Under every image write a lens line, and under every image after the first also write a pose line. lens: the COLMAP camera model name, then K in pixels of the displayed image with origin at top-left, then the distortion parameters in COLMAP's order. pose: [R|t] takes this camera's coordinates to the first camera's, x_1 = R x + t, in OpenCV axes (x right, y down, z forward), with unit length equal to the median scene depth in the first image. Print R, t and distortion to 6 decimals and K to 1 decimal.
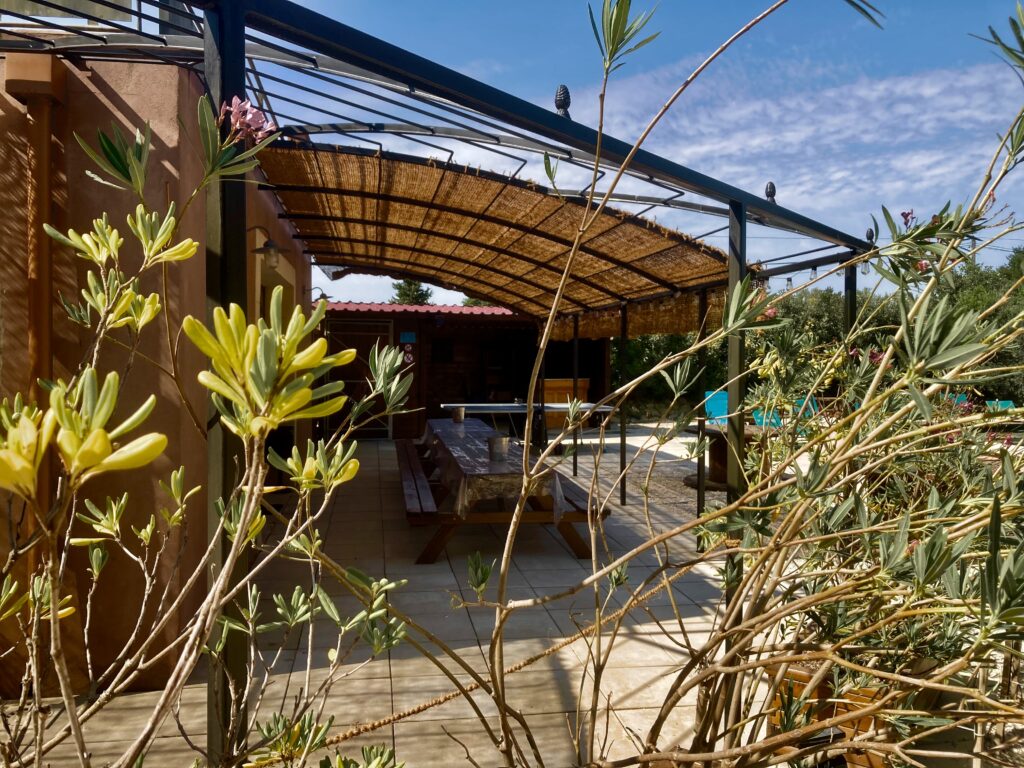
lens RADIAL K [[826.1, 0, 515.5], [0, 826.1, 371.1], [0, 0, 1]] dist [0.002288, -0.008020]
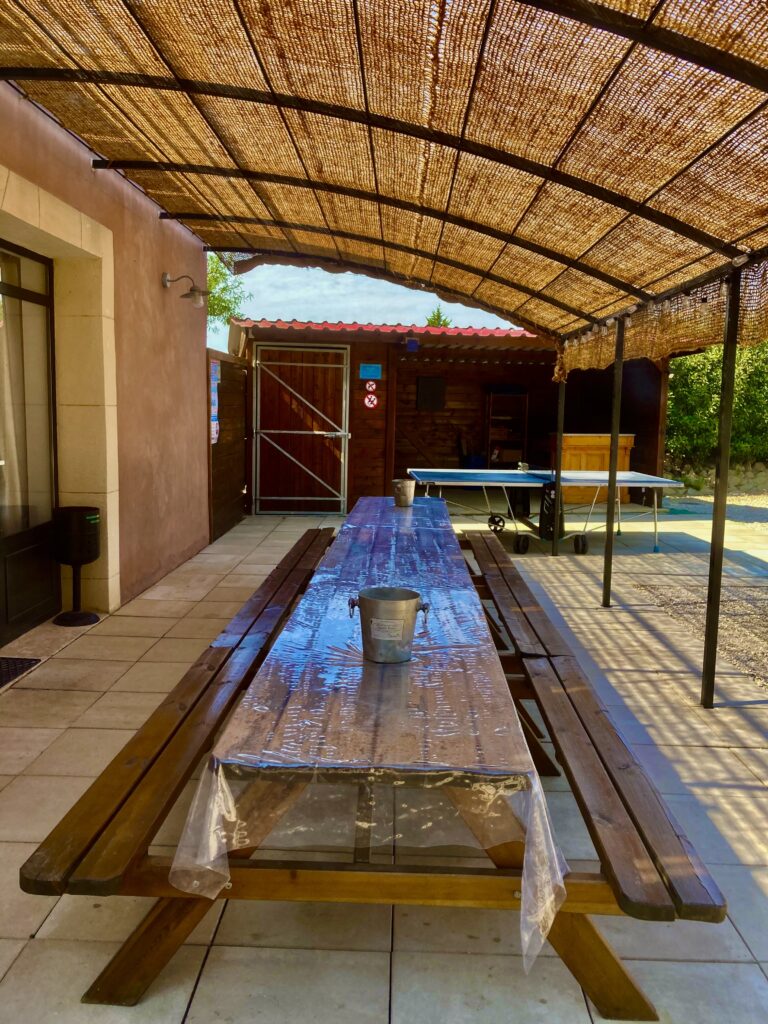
lens RADIAL K [[826.1, 0, 384.0], [0, 826.1, 512.0], [0, 0, 1]] dist [0.002288, -0.008020]
pose [[0.980100, 0.040643, -0.194301, 0.026957], [-0.020072, 0.994089, 0.106692, 0.004081], [0.197489, -0.100669, 0.975123, 0.368537]]
